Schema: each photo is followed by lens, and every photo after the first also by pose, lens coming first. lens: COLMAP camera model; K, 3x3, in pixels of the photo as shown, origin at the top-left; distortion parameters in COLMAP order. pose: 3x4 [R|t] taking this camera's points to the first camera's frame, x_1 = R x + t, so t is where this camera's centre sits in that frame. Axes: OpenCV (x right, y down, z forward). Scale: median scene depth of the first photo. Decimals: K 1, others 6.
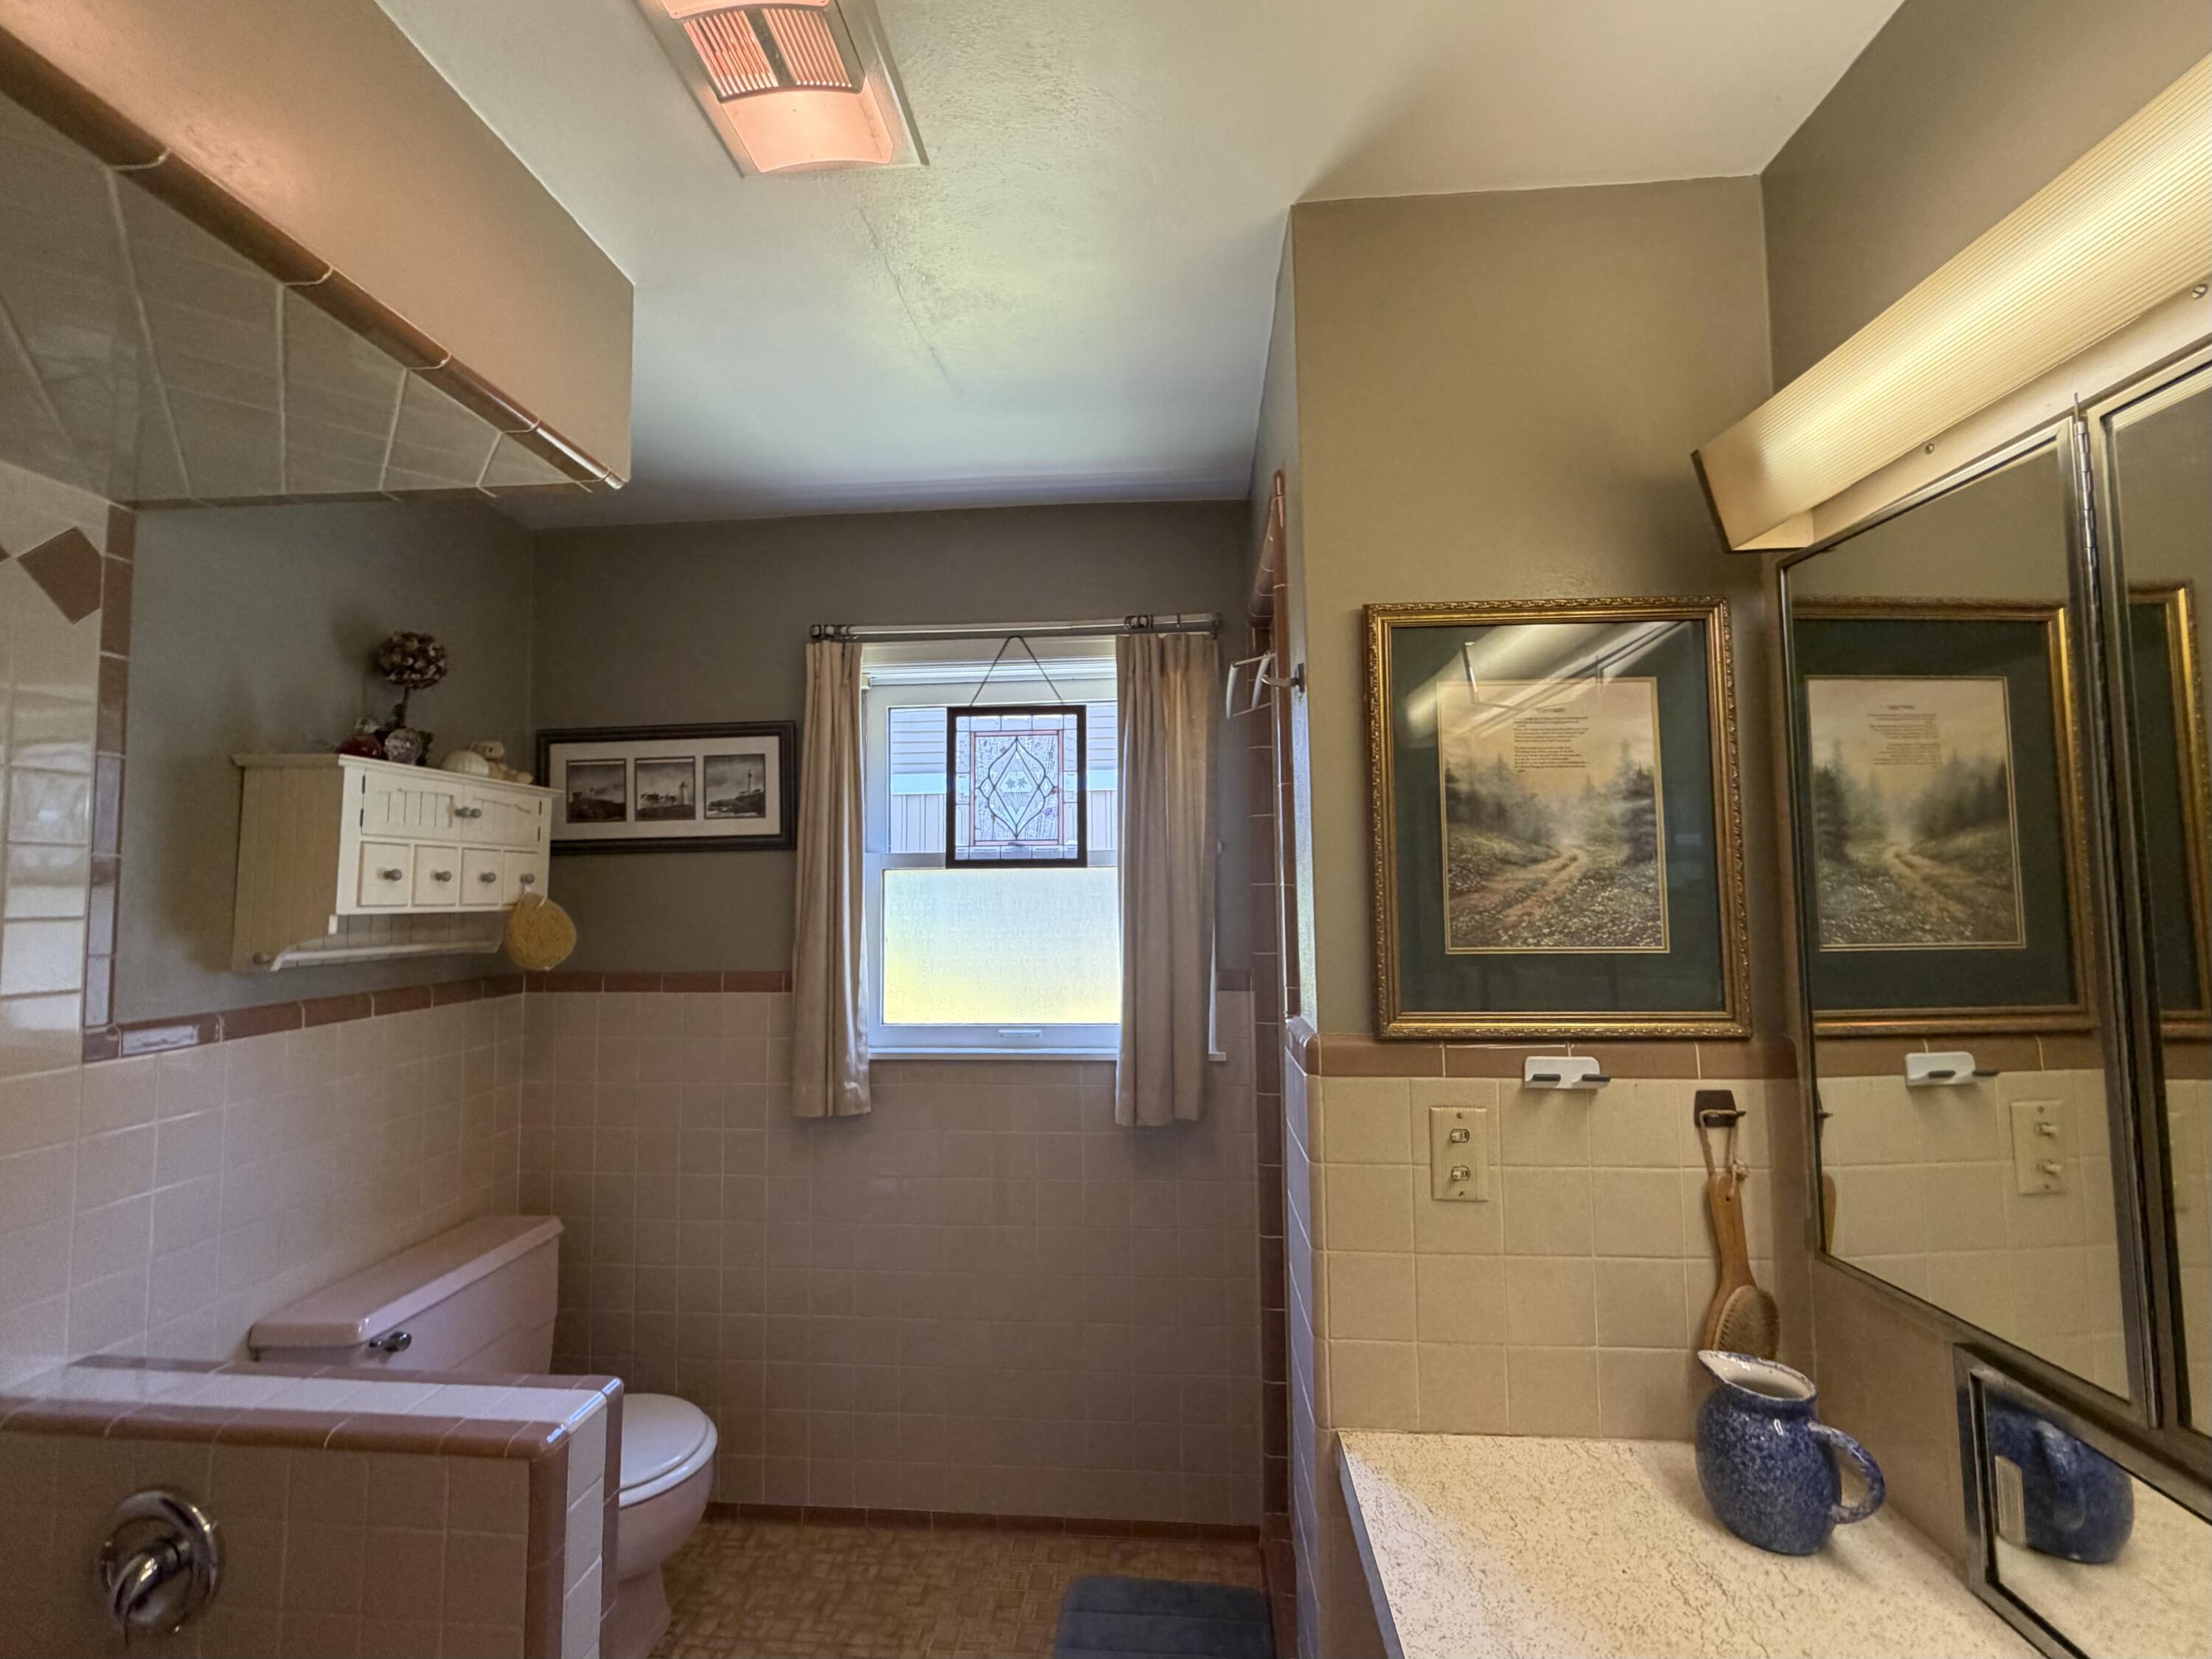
lens RADIAL K [[955.6, 0, 1102.8], [0, 955.6, 831.6], [0, 0, 1]] dist [-0.001206, 0.000420]
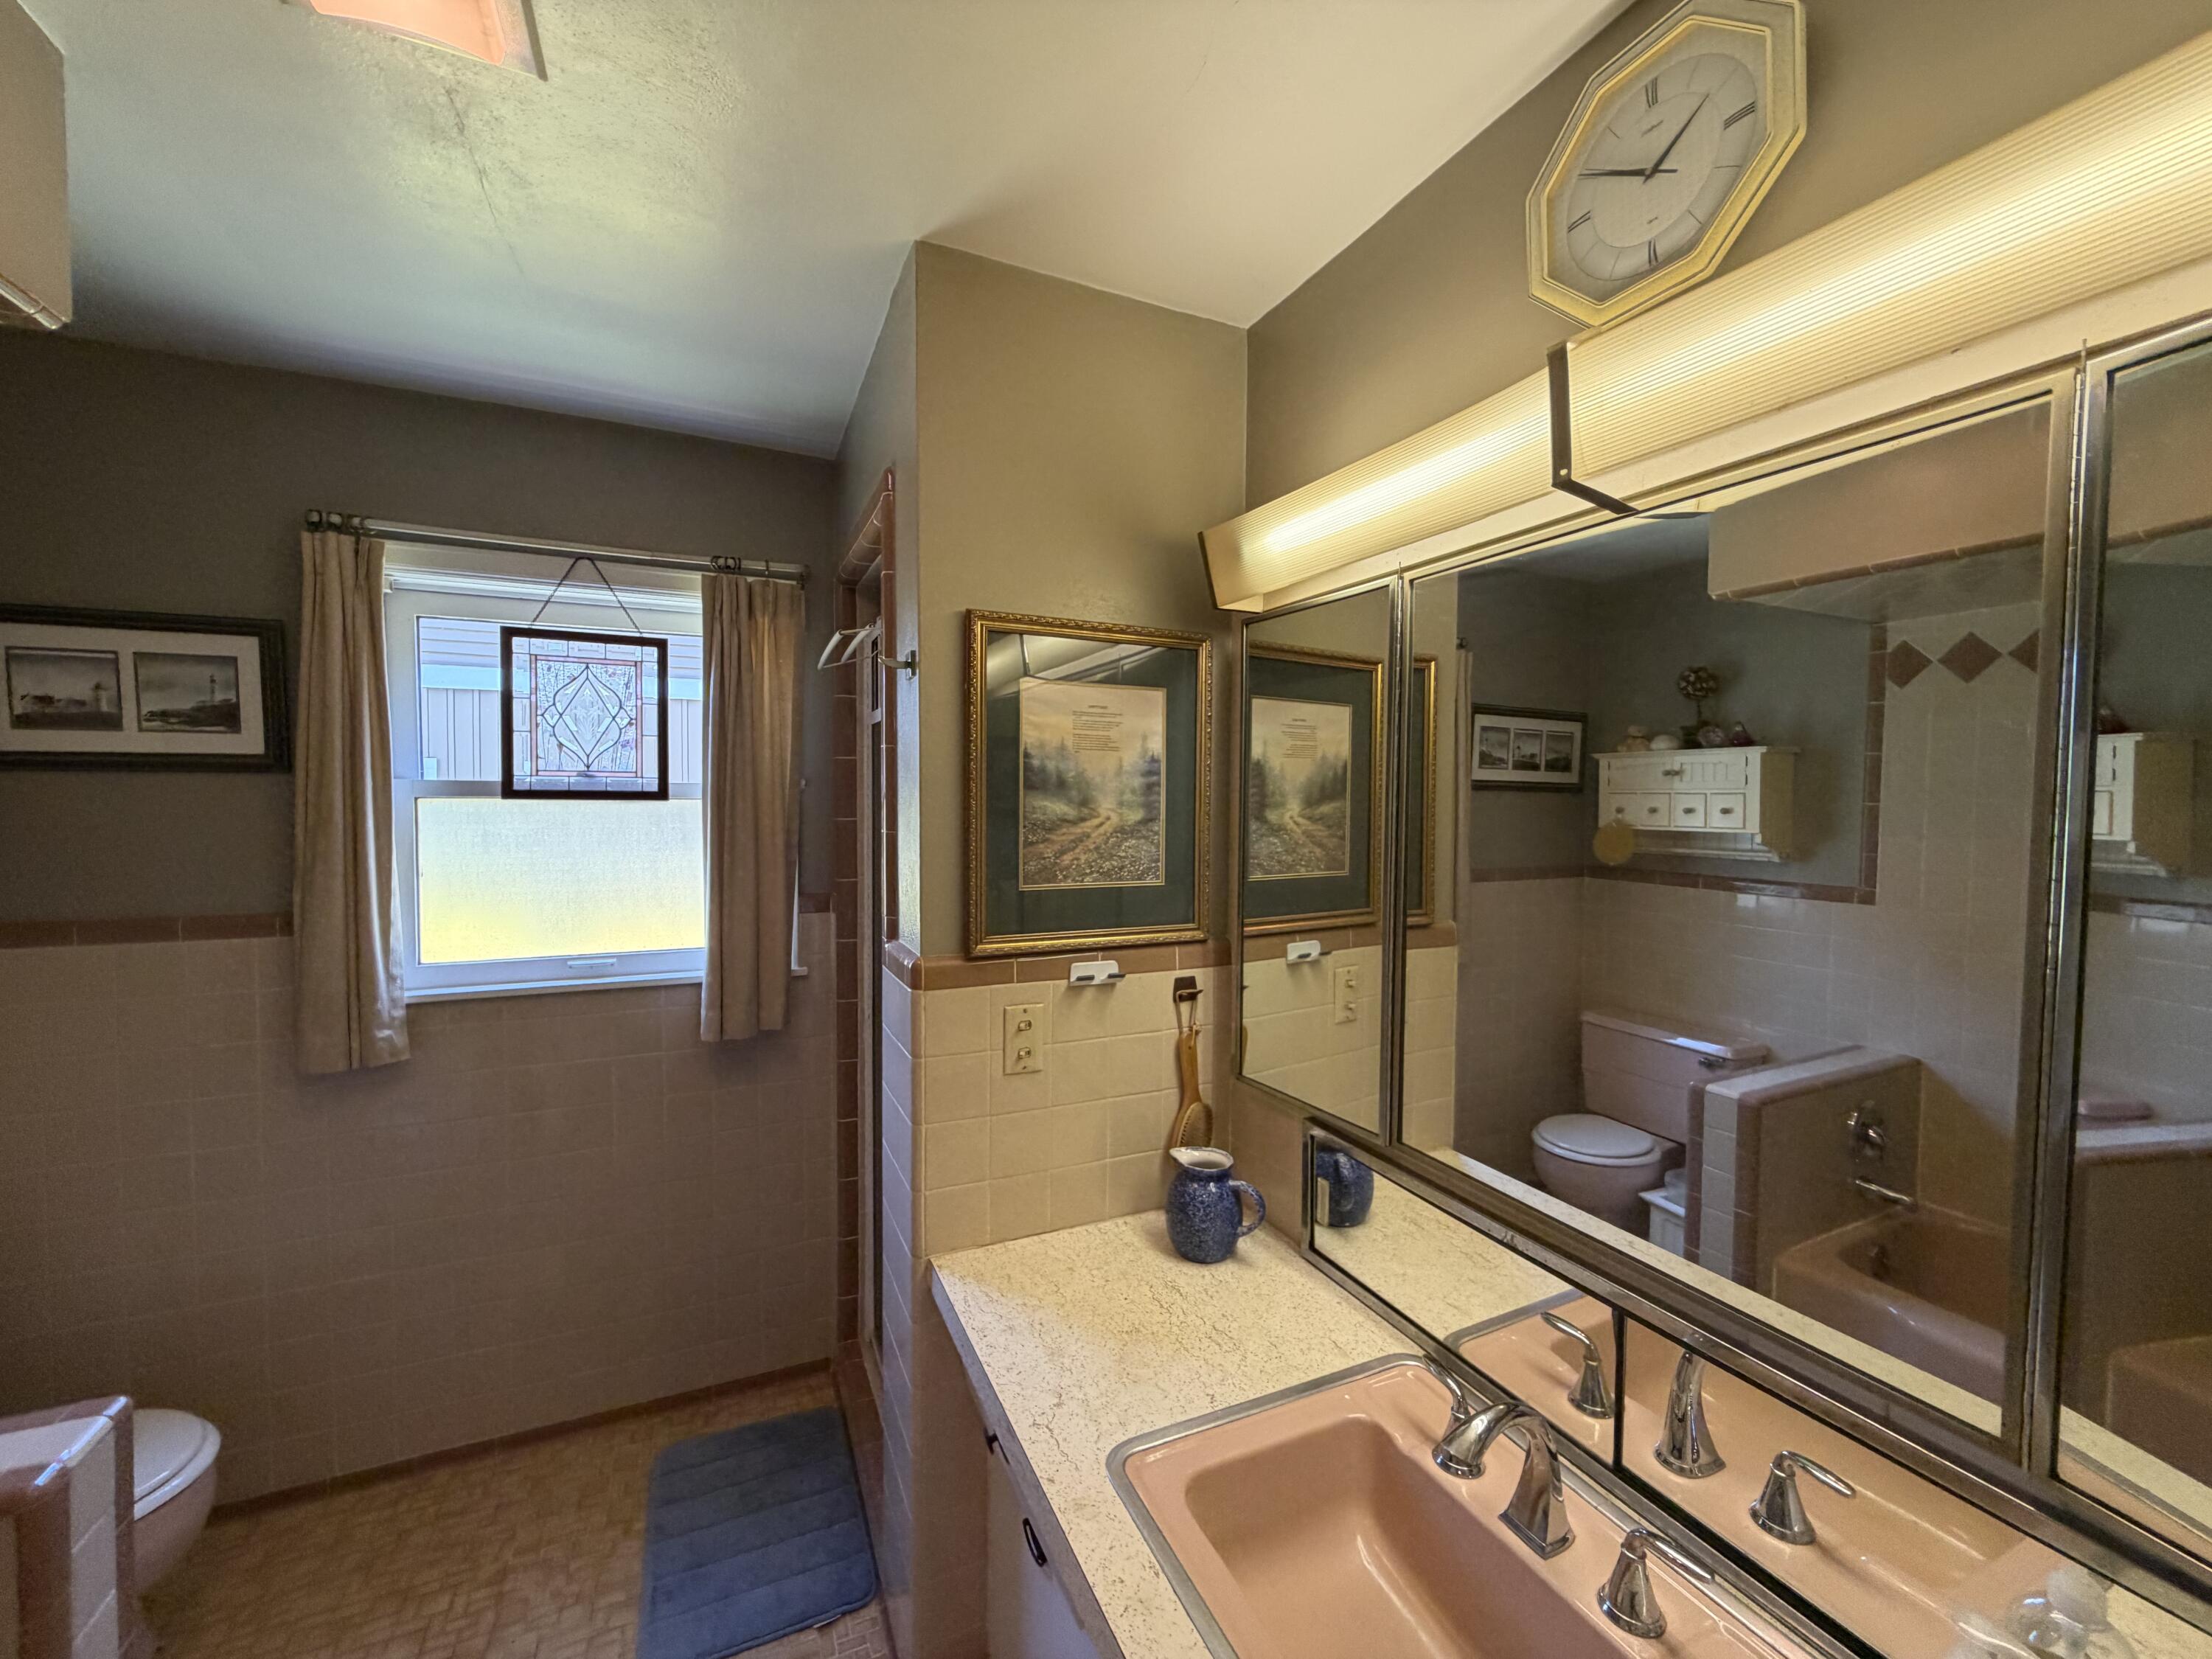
lens RADIAL K [[882.5, 0, 1102.7], [0, 882.5, 831.0], [0, 0, 1]] dist [-0.000808, 0.000392]
pose [[0.874916, -0.000758, 0.484275, -0.124693], [-0.047360, 0.995071, 0.087122, -0.063004], [-0.481954, -0.099159, 0.870568, -0.096097]]
